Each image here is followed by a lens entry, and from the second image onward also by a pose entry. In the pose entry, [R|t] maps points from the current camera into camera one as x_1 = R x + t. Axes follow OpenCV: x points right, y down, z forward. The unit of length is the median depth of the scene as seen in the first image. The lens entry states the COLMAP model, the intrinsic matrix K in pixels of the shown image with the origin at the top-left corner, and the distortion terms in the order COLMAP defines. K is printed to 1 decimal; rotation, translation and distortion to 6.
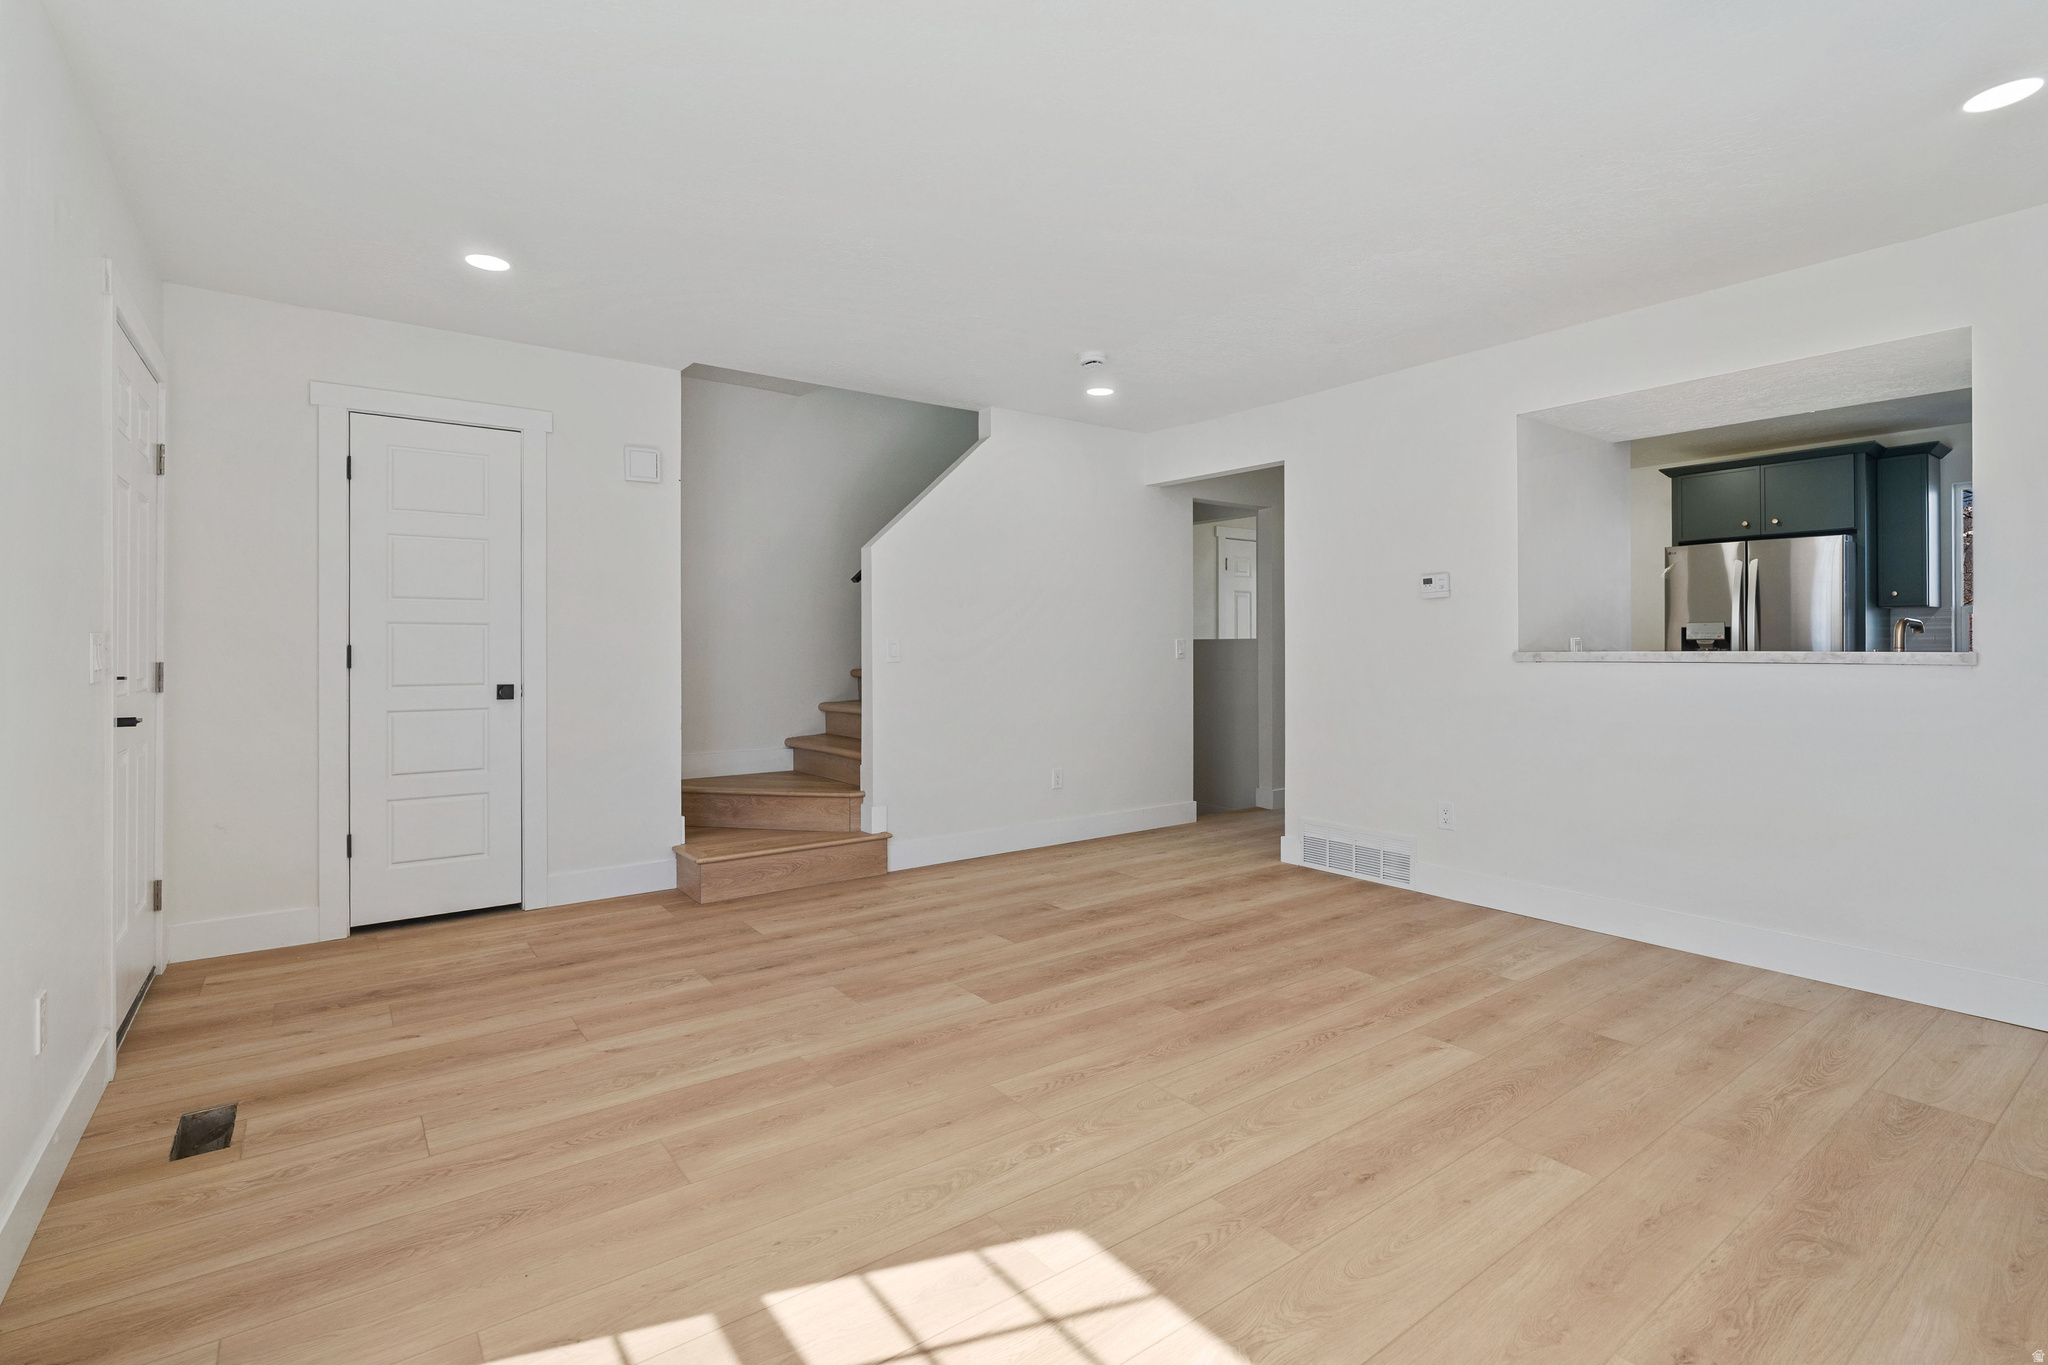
lens RADIAL K [[948.6, 0, 1025.5], [0, 948.6, 649.3], [0, 0, 1]] dist [-0.001851, 0.000491]
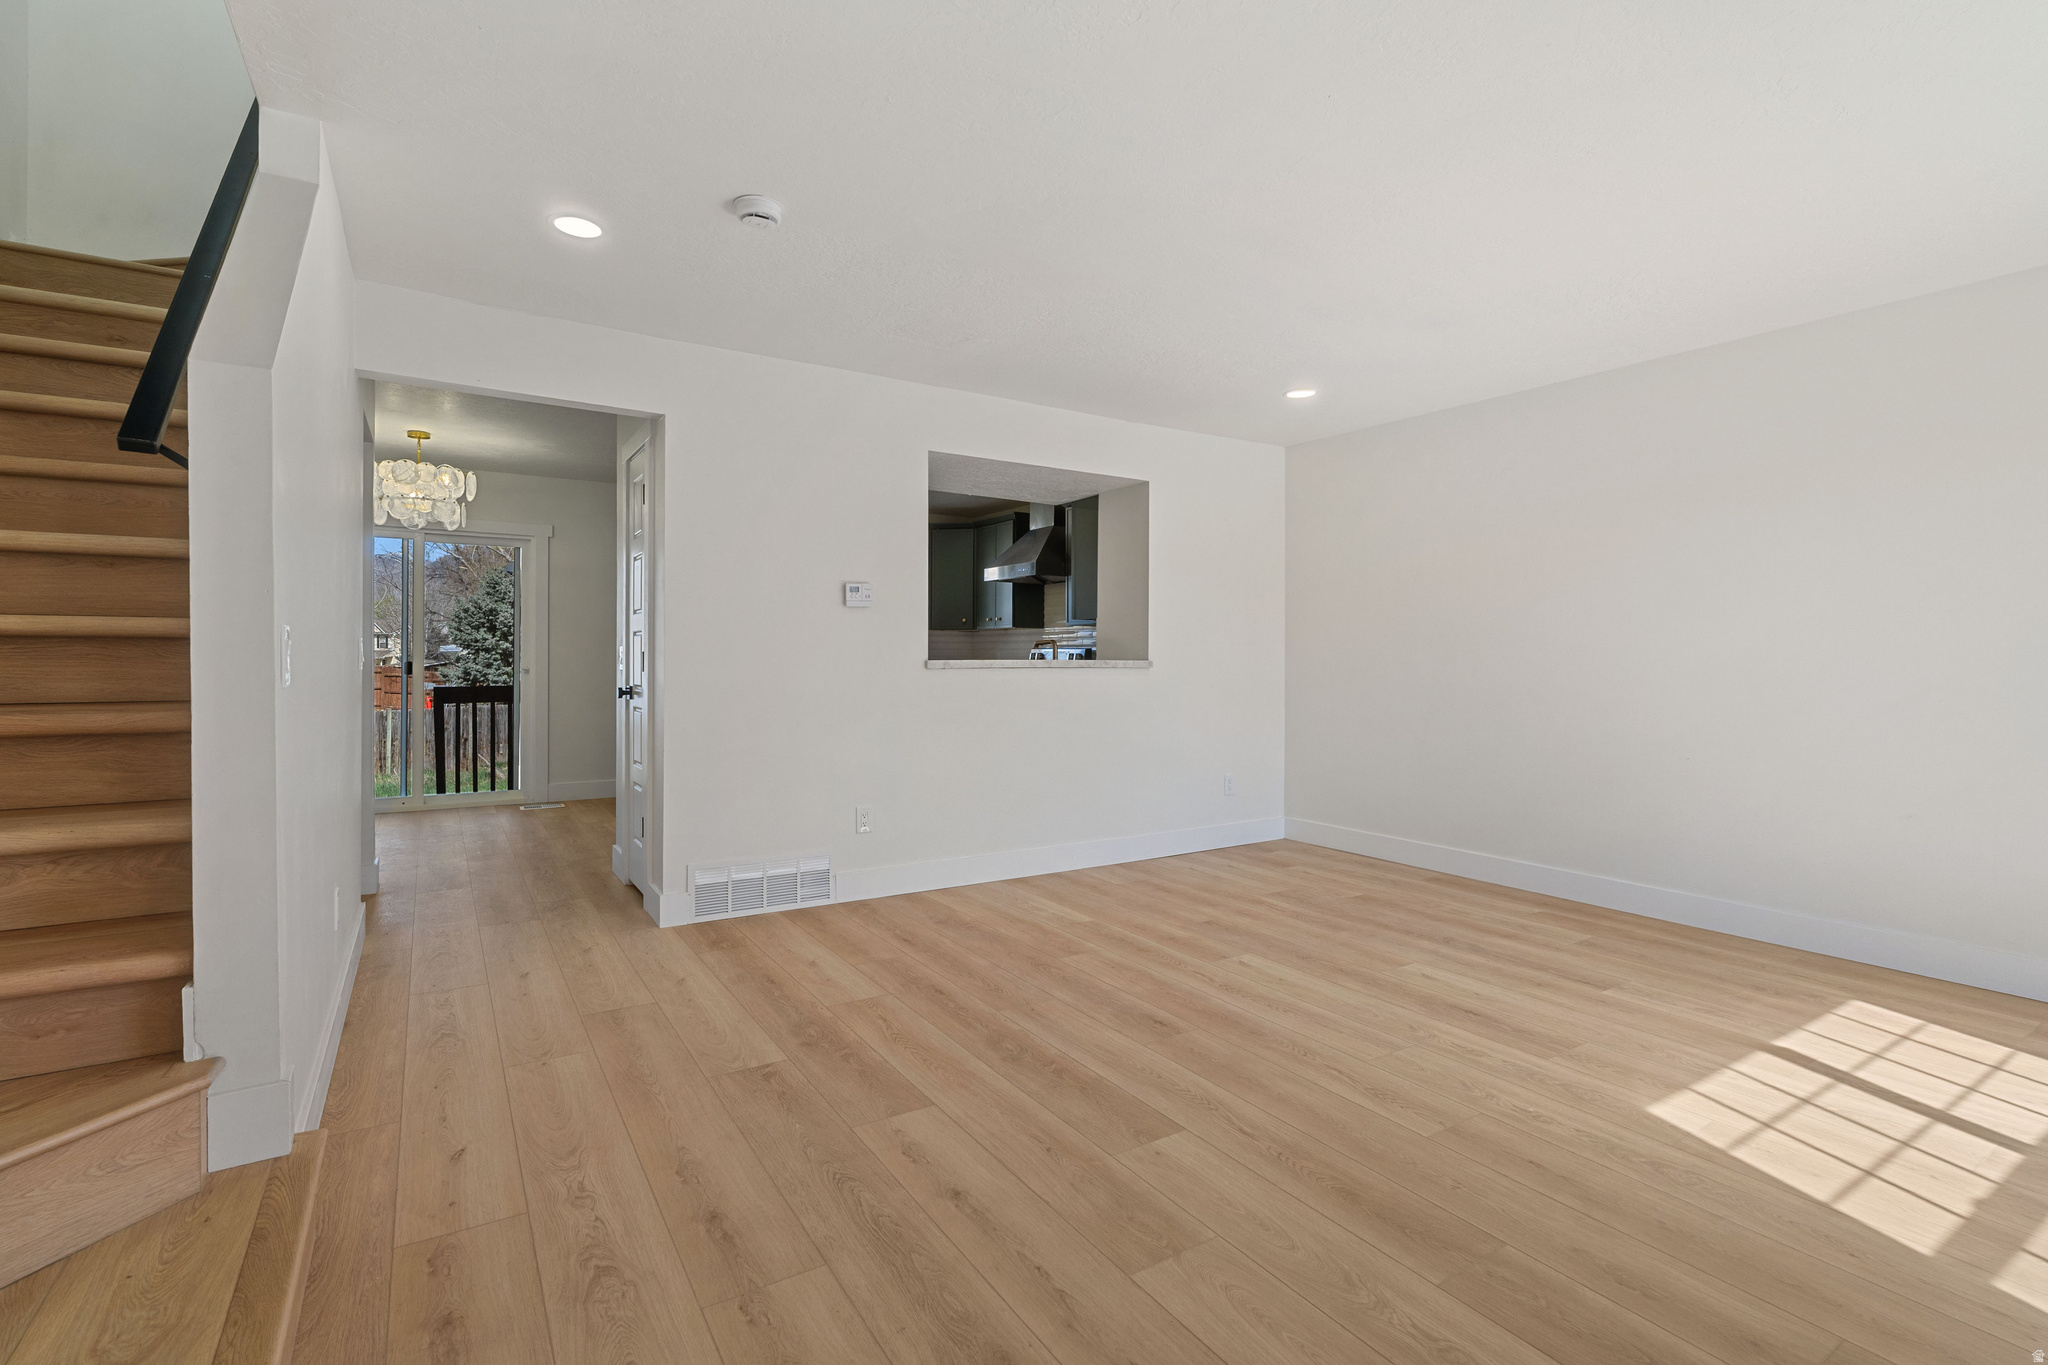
lens RADIAL K [[948.6, 0, 1025.5], [0, 948.6, 649.3], [0, 0, 1]] dist [-0.001851, 0.000491]
pose [[0.069844, 0.007767, 0.997528, -0.804998], [-0.003333, 0.999966, -0.007553, 0.003736], [-0.997552, -0.002797, 0.069867, 1.098393]]
